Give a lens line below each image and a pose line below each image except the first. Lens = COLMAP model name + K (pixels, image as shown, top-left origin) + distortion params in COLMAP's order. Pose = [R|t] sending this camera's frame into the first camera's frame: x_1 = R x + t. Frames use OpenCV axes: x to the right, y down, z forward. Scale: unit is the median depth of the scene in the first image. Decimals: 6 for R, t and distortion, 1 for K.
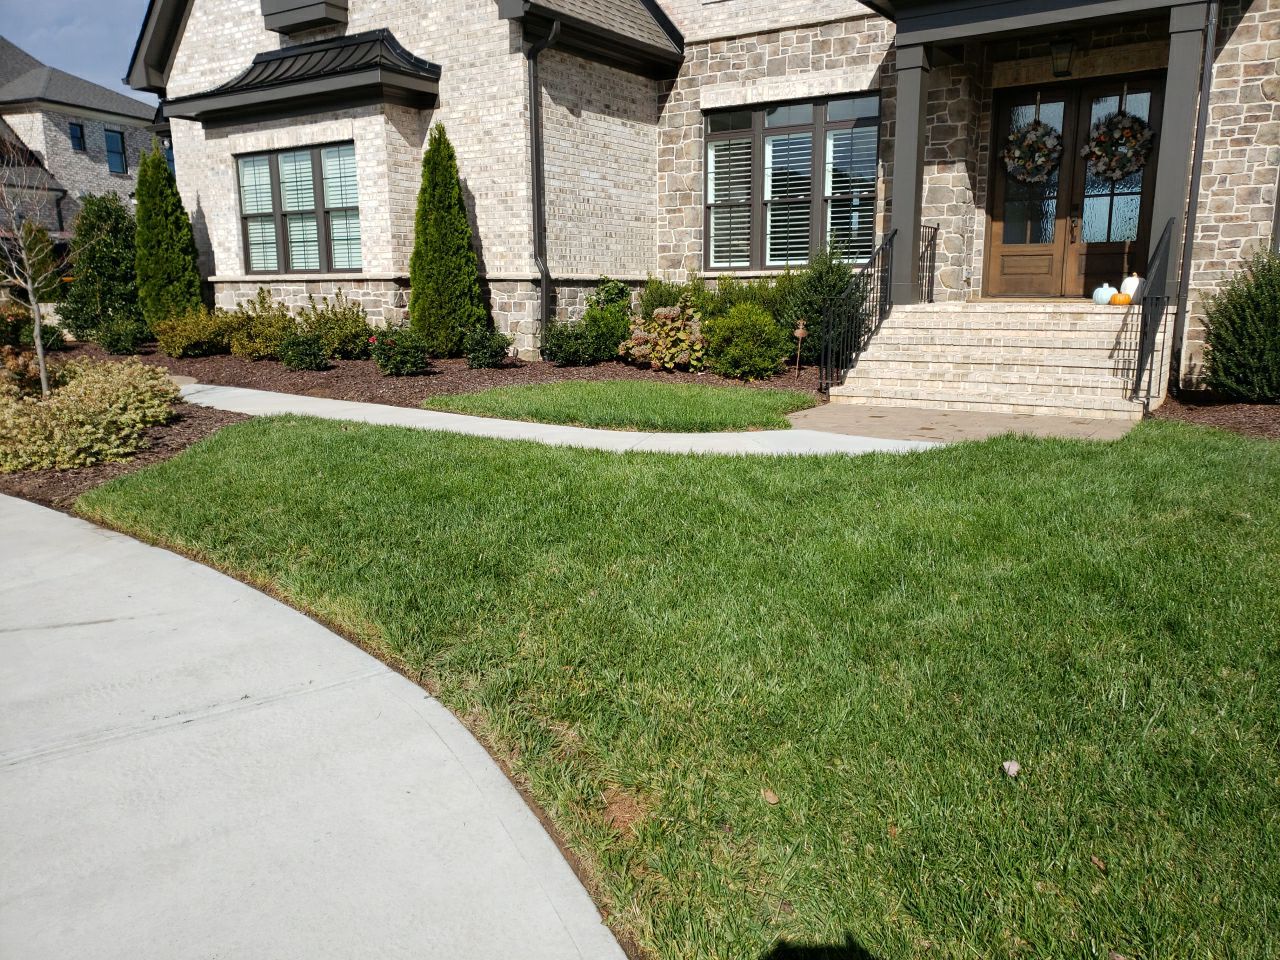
lens RADIAL K [[990.8, 0, 644.0], [0, 990.8, 480.6], [0, 0, 1]] dist [0.041196, -0.019983]
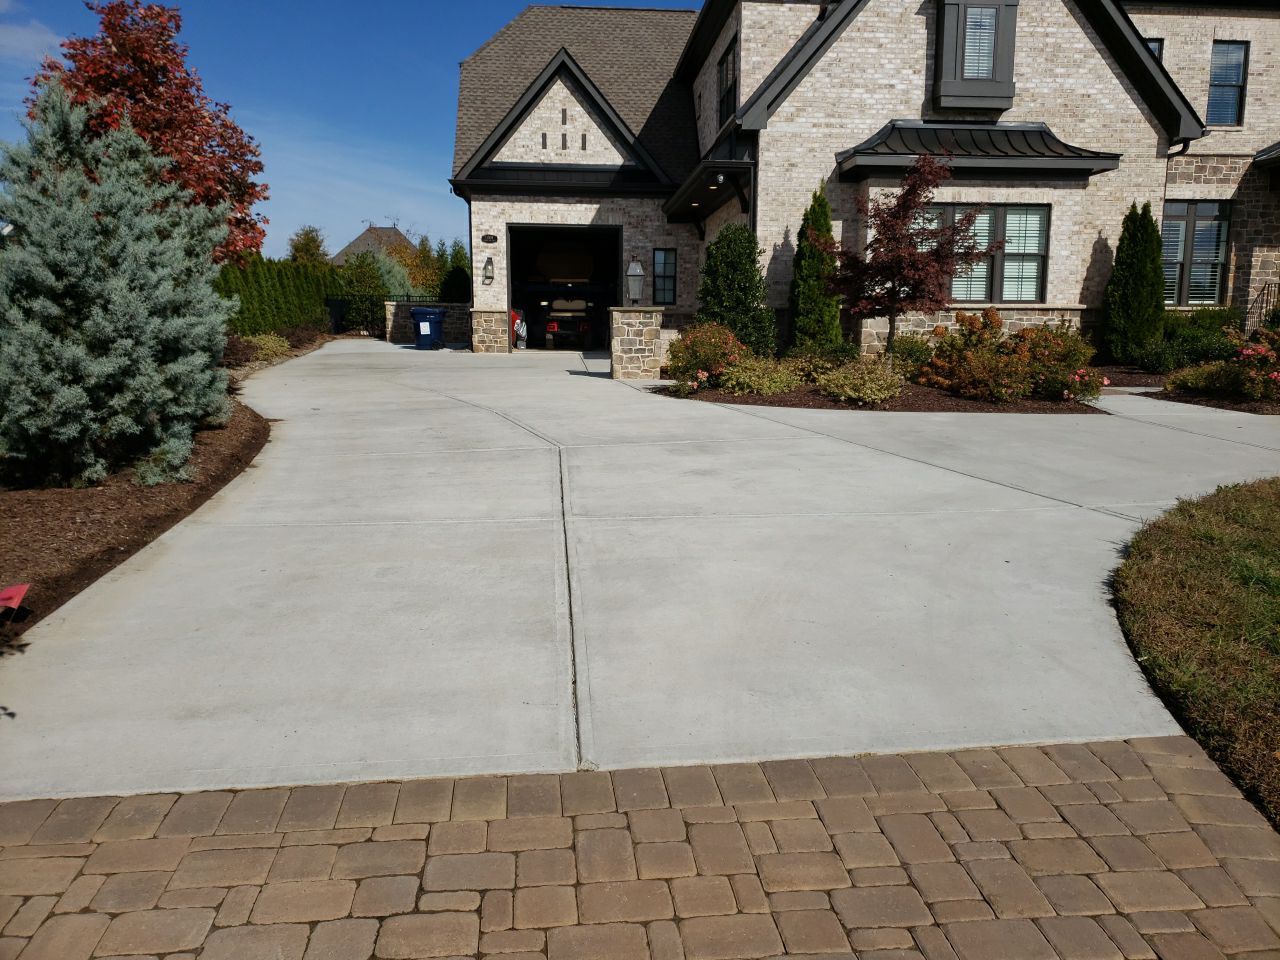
lens RADIAL K [[990.8, 0, 638.8], [0, 990.8, 476.0], [0, 0, 1]] dist [0.041196, -0.019983]
pose [[0.787195, -0.084594, 0.610875, -1.560116], [0.105074, 0.994462, 0.002310, -0.042136], [-0.607687, 0.062369, 0.791724, 0.300682]]
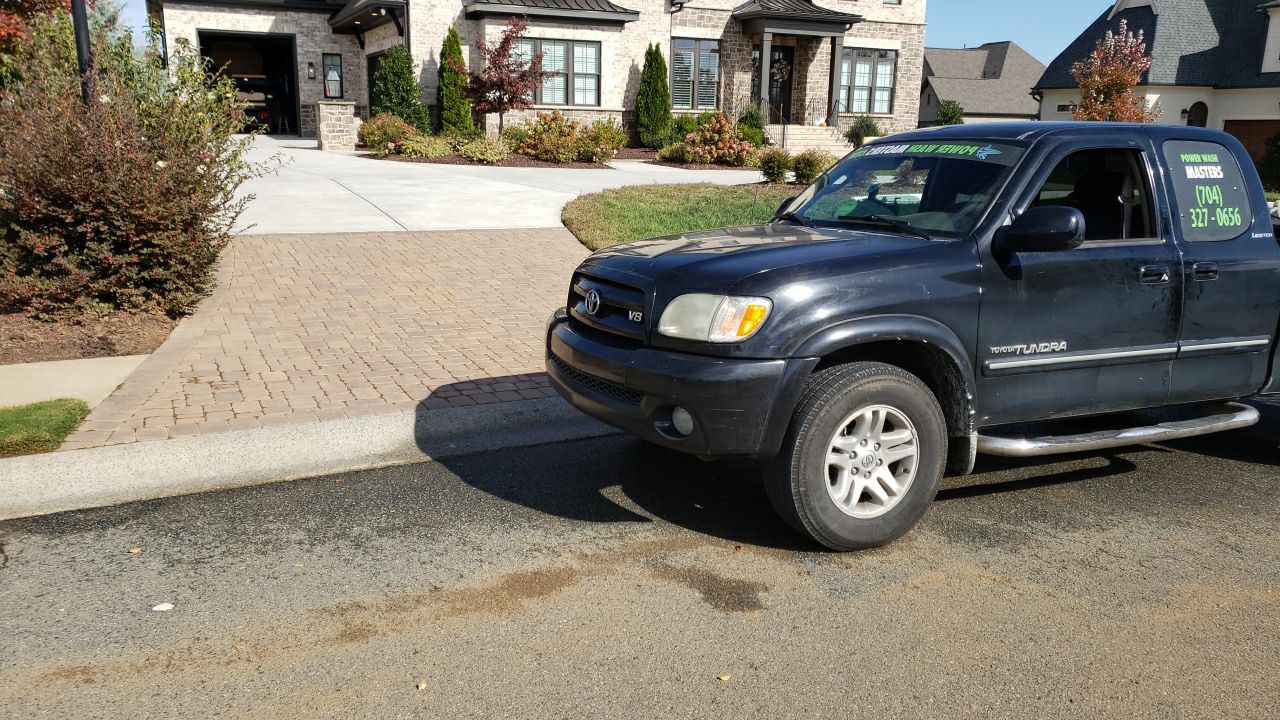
lens RADIAL K [[1015.9, 0, 636.9], [0, 1015.9, 361.2], [0, 0, 1]] dist [0.057389, -0.016359]
pose [[0.524409, -0.178038, 0.832645, -2.123794], [0.134178, 0.982956, 0.125671, 0.053743], [-0.840828, 0.045820, 0.539360, -0.173367]]
